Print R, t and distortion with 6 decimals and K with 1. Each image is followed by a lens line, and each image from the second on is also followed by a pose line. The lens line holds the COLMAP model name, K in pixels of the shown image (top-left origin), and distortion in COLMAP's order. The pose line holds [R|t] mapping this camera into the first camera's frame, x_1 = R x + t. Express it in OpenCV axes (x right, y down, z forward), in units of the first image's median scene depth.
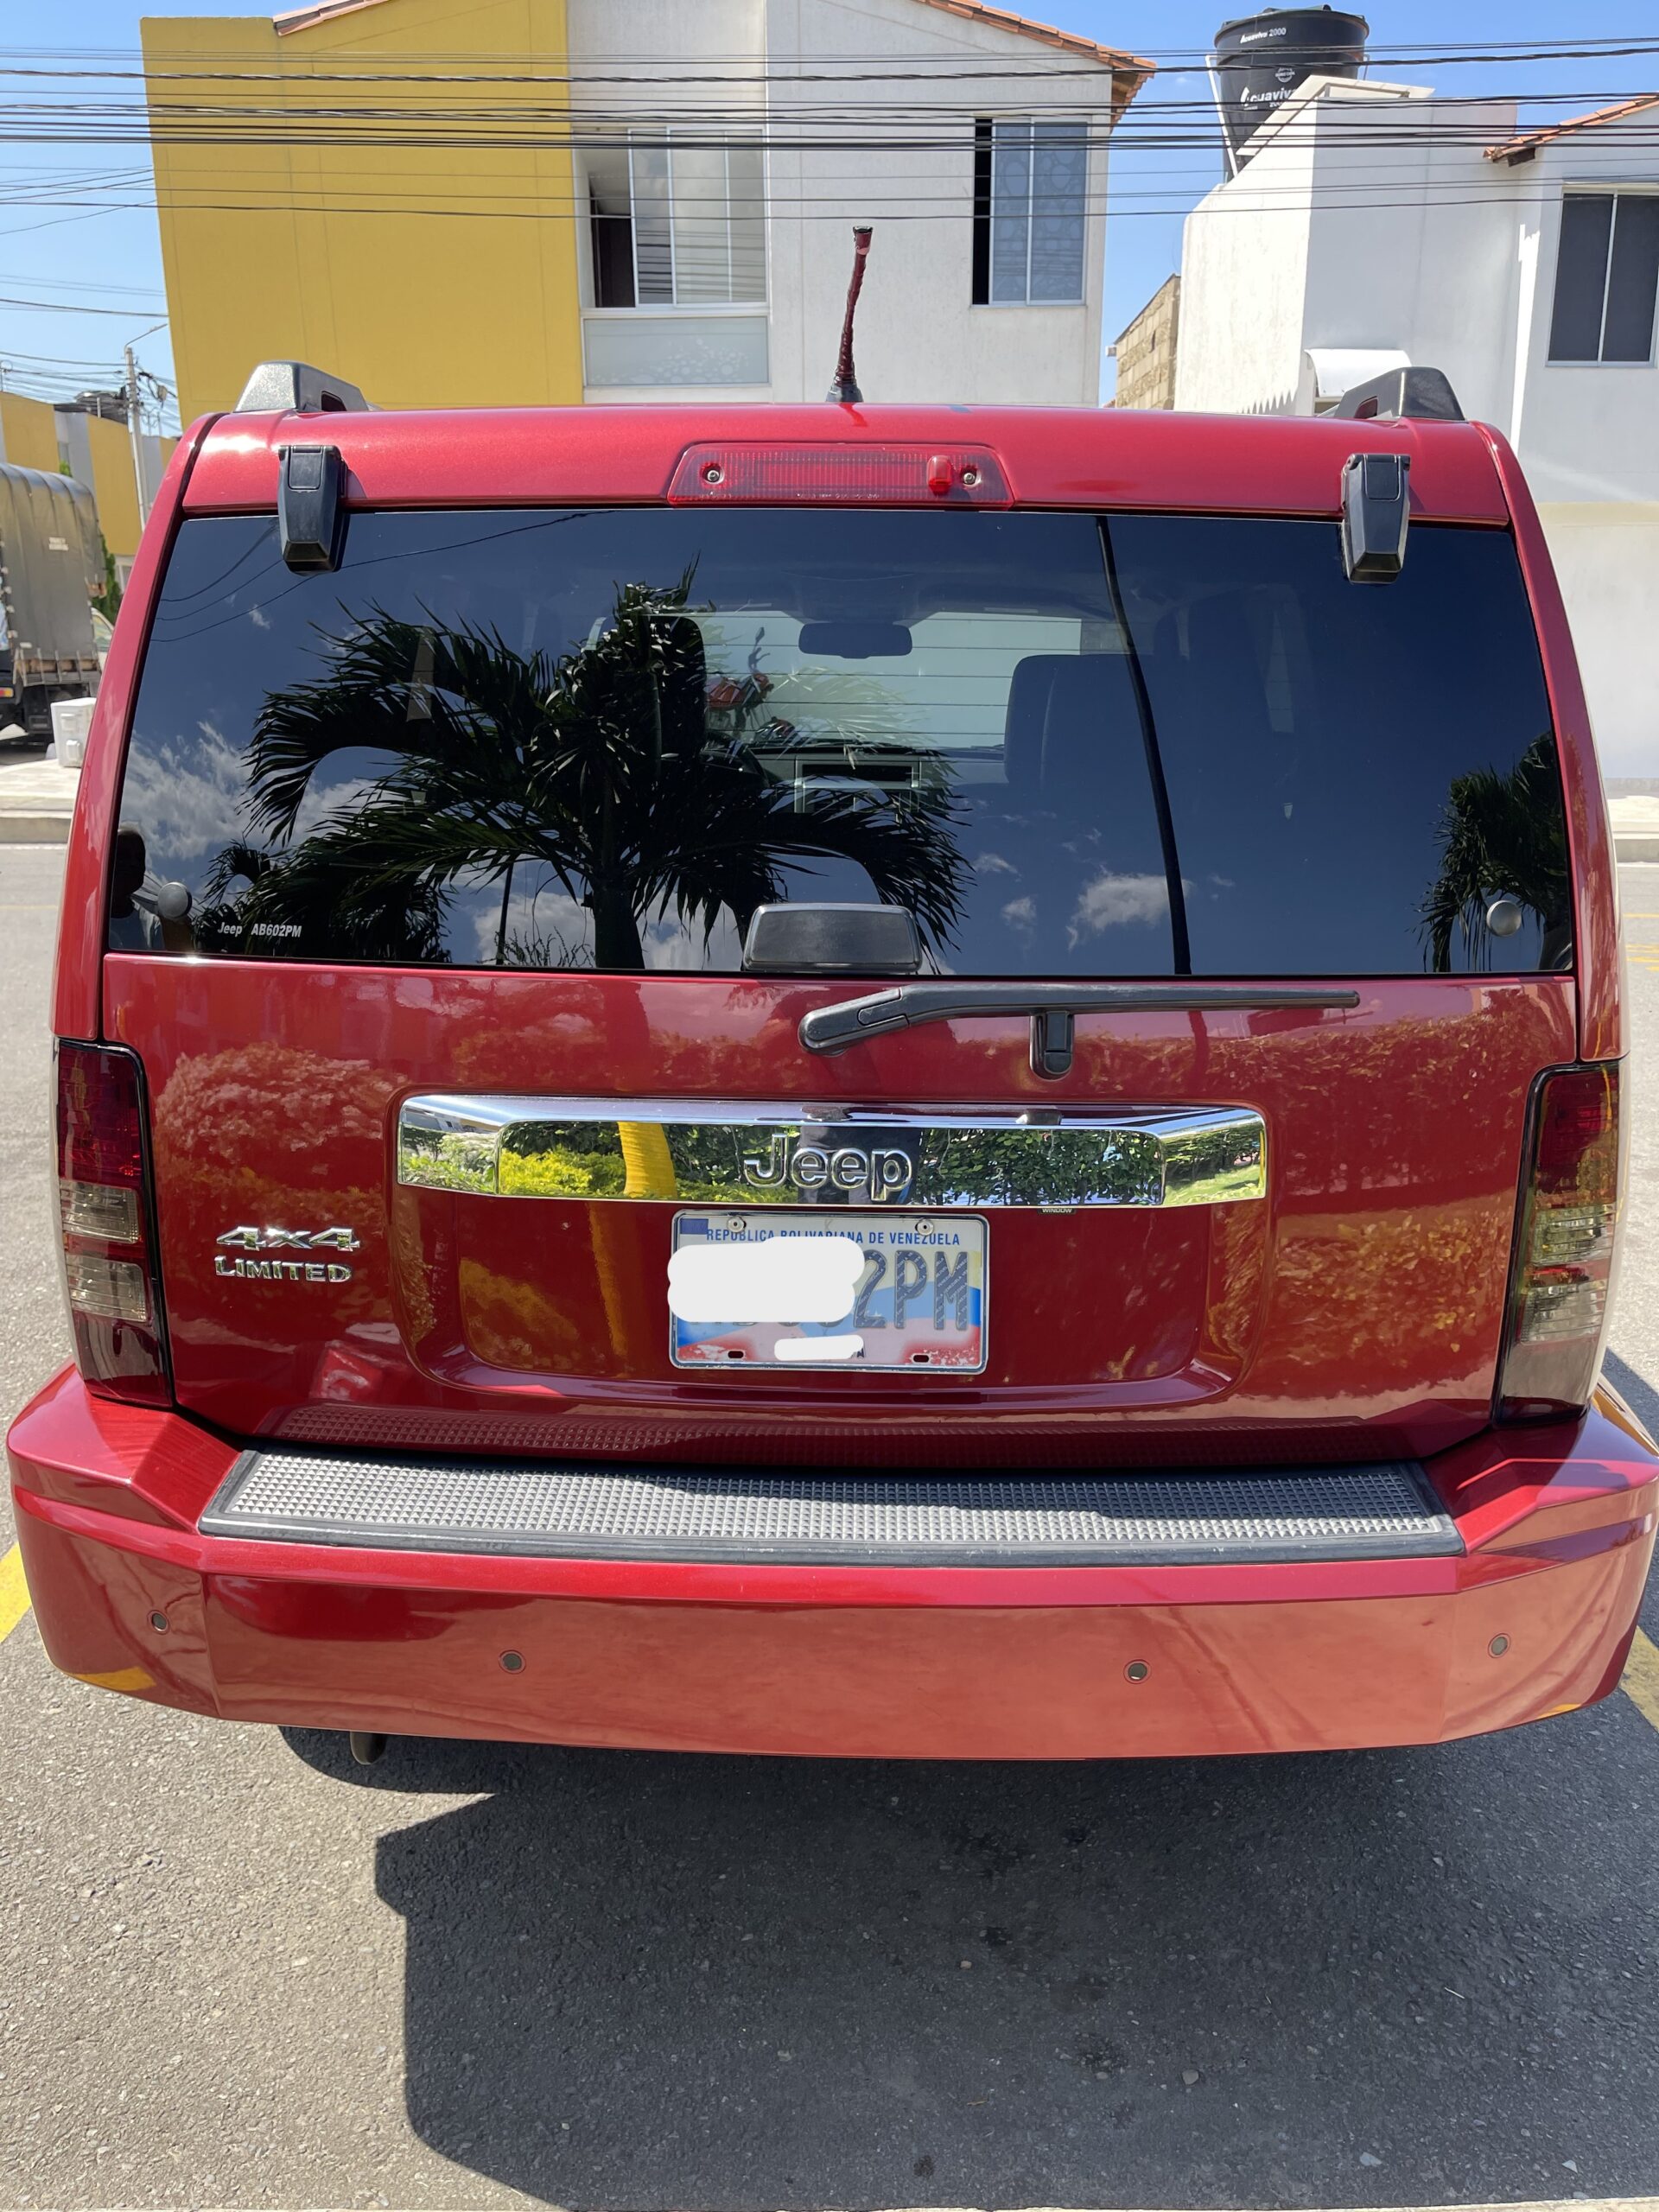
lens RADIAL K [[1674.0, 0, 835.7], [0, 1674.0, 1109.8], [0, 0, 1]] dist [0.074532, -0.103077]
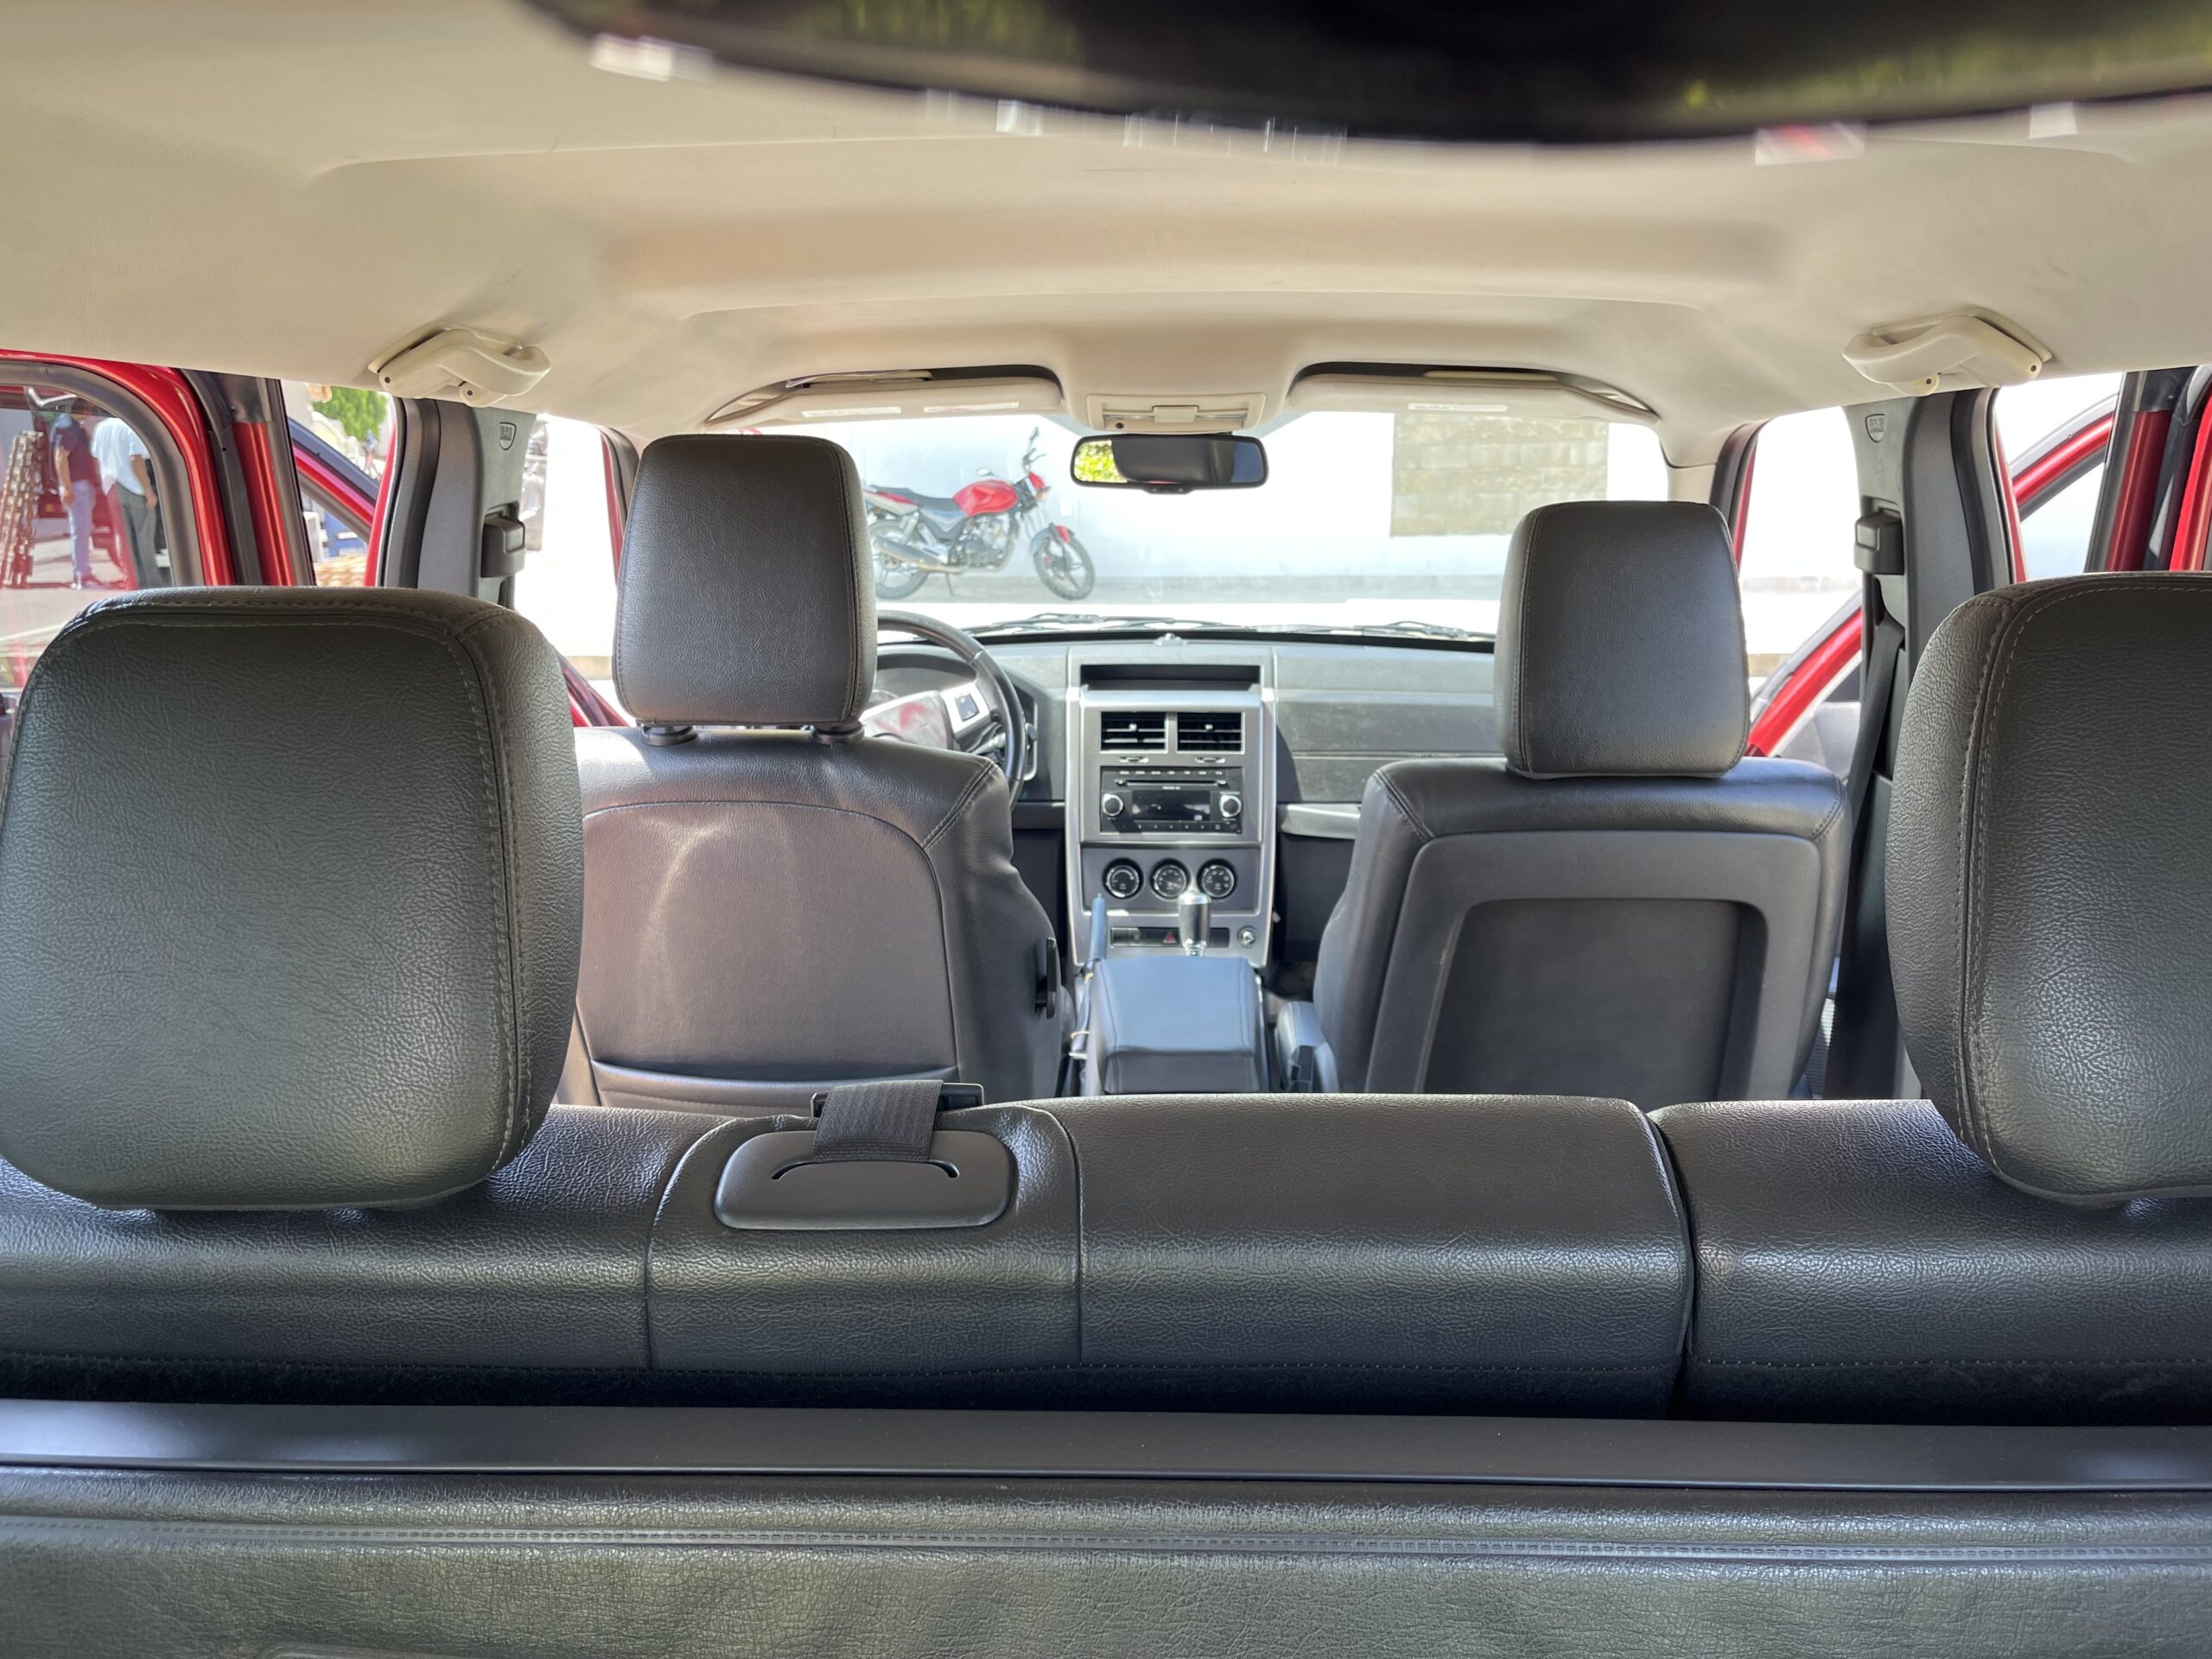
lens RADIAL K [[1674.0, 0, 1098.2], [0, 1674.0, 822.6], [0, 0, 1]] dist [0.074532, -0.103077]
pose [[0.999872, -0.010090, -0.012409, -0.013054], [0.009528, 0.998959, -0.044605, -0.257771], [0.012846, 0.044481, 0.998928, 0.855101]]
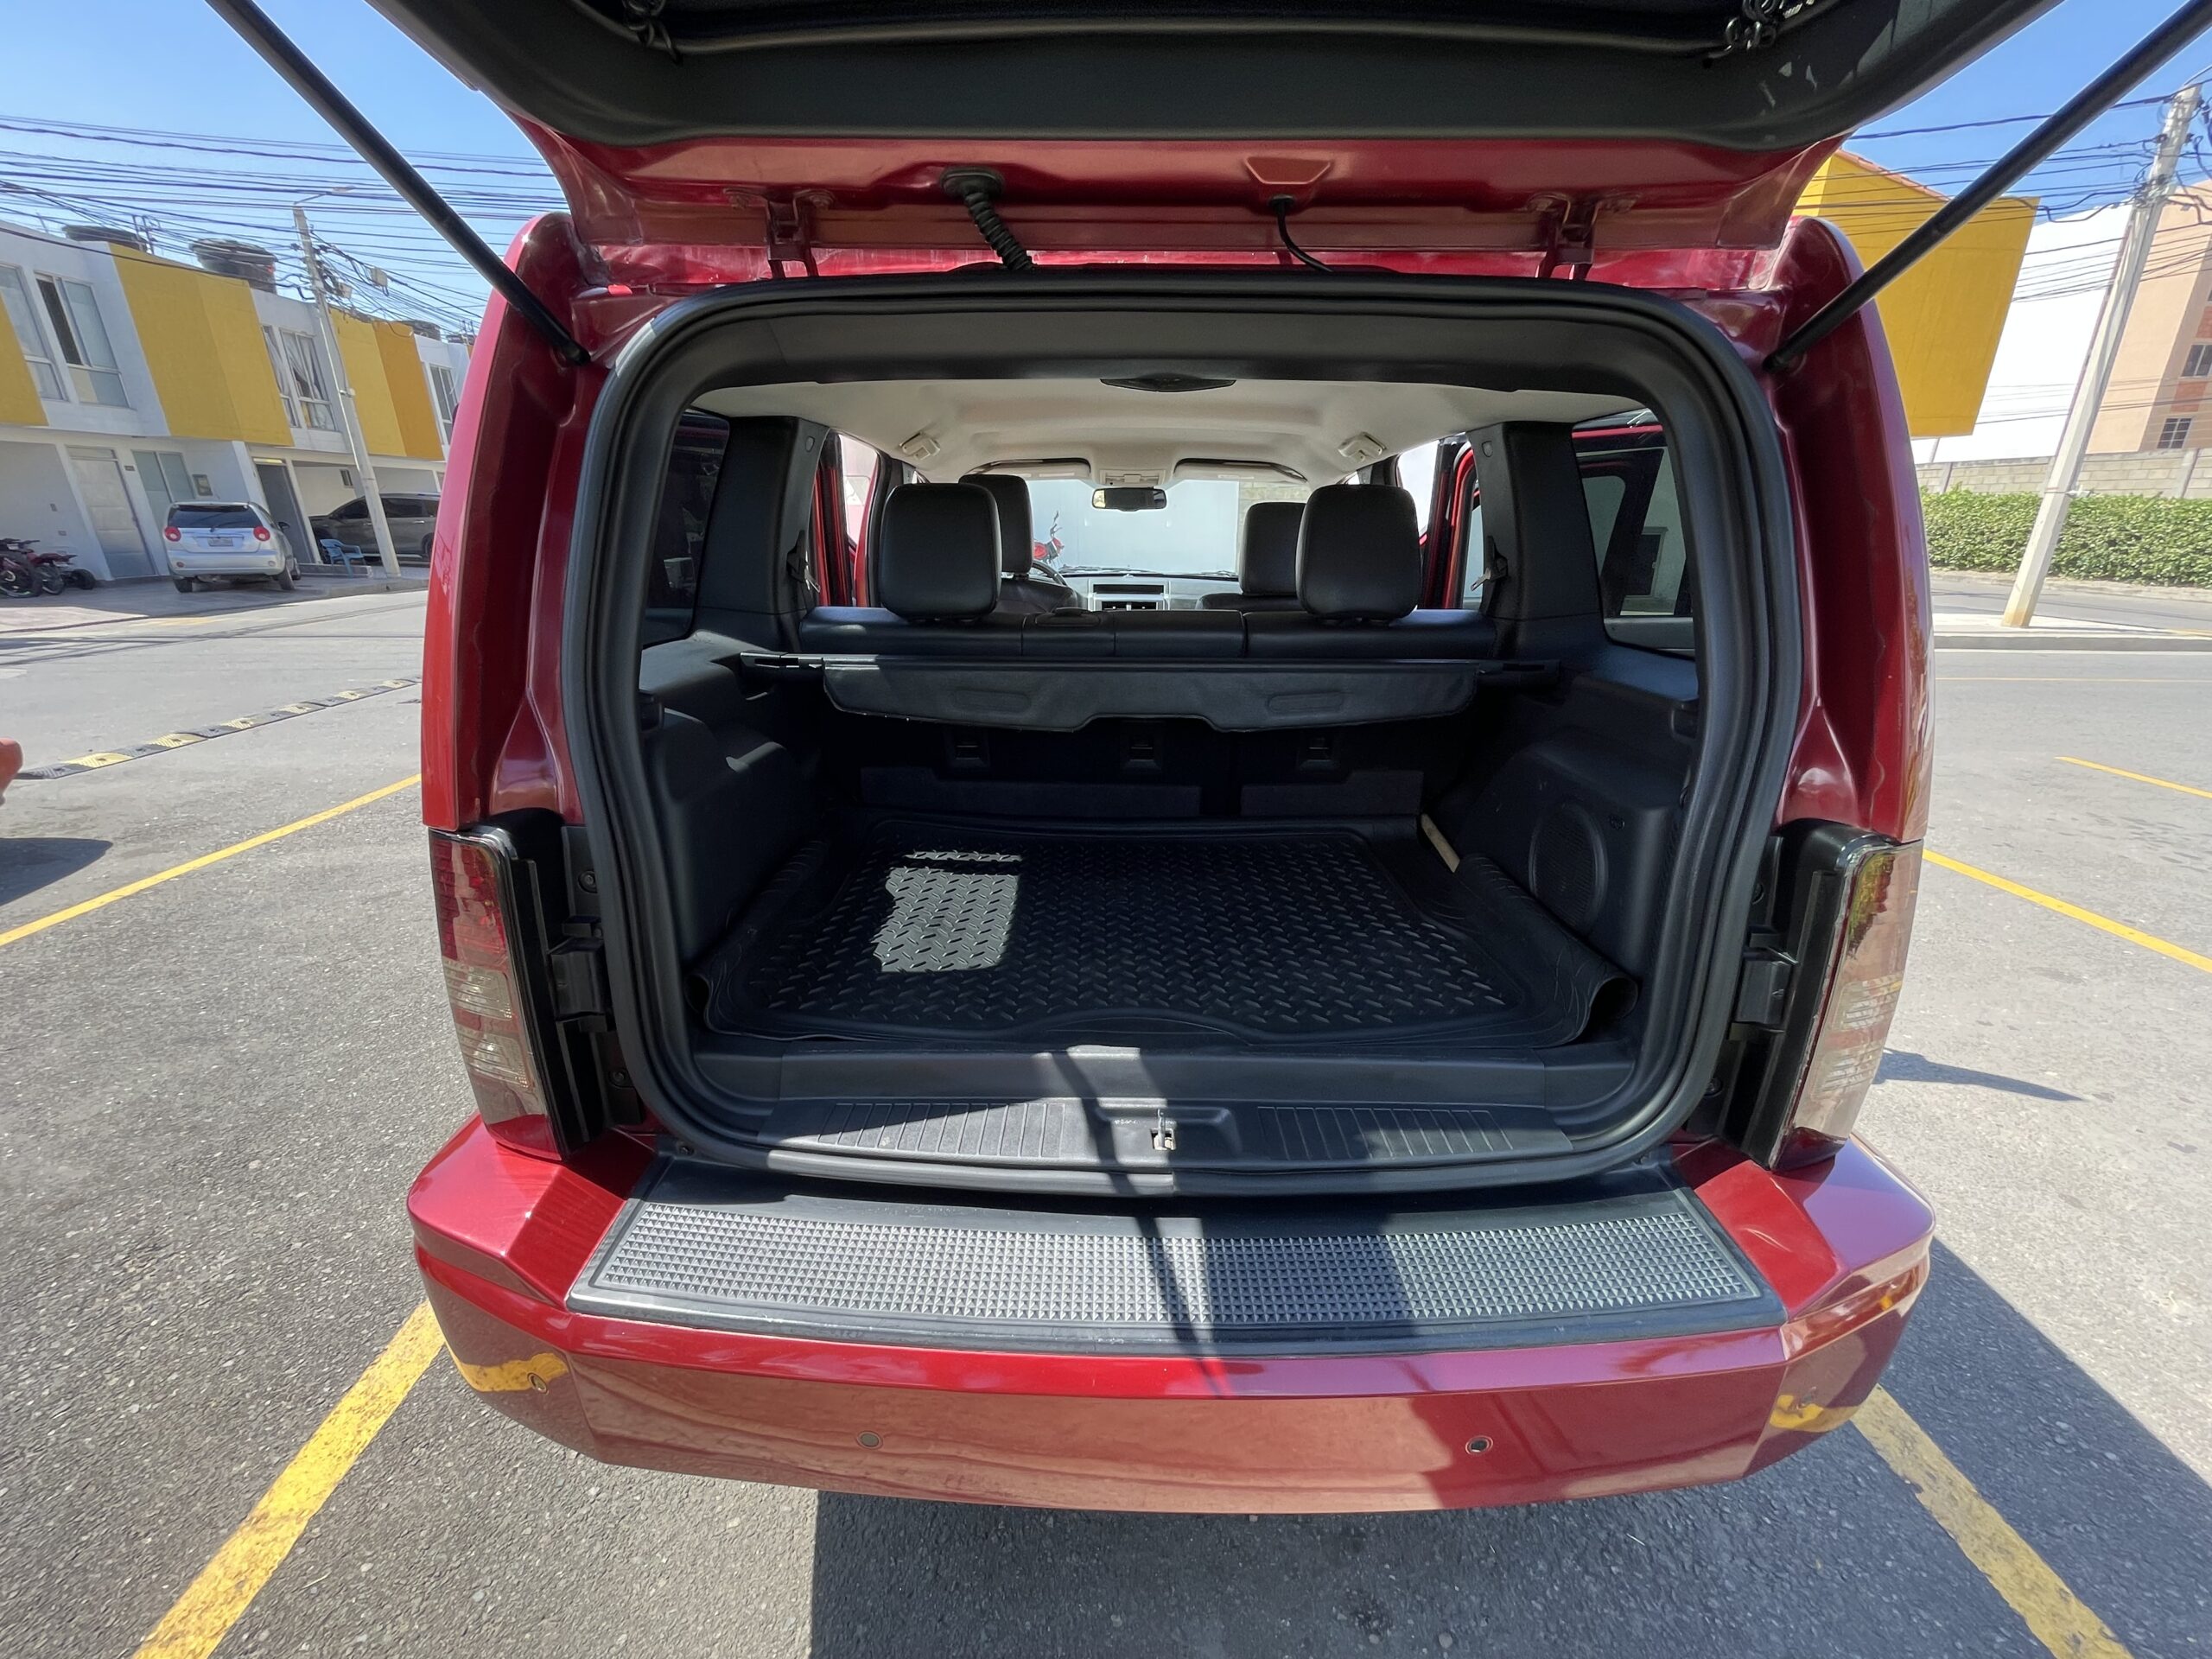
lens RADIAL K [[888.0, 0, 1105.2], [0, 888.0, 838.7], [0, 0, 1]] dist [0.010523, -0.000061]
pose [[0.999927, -0.007793, 0.009215, -0.038895], [0.007174, 0.997836, 0.065358, -0.056116], [-0.009704, -0.065288, 0.997819, 0.369131]]
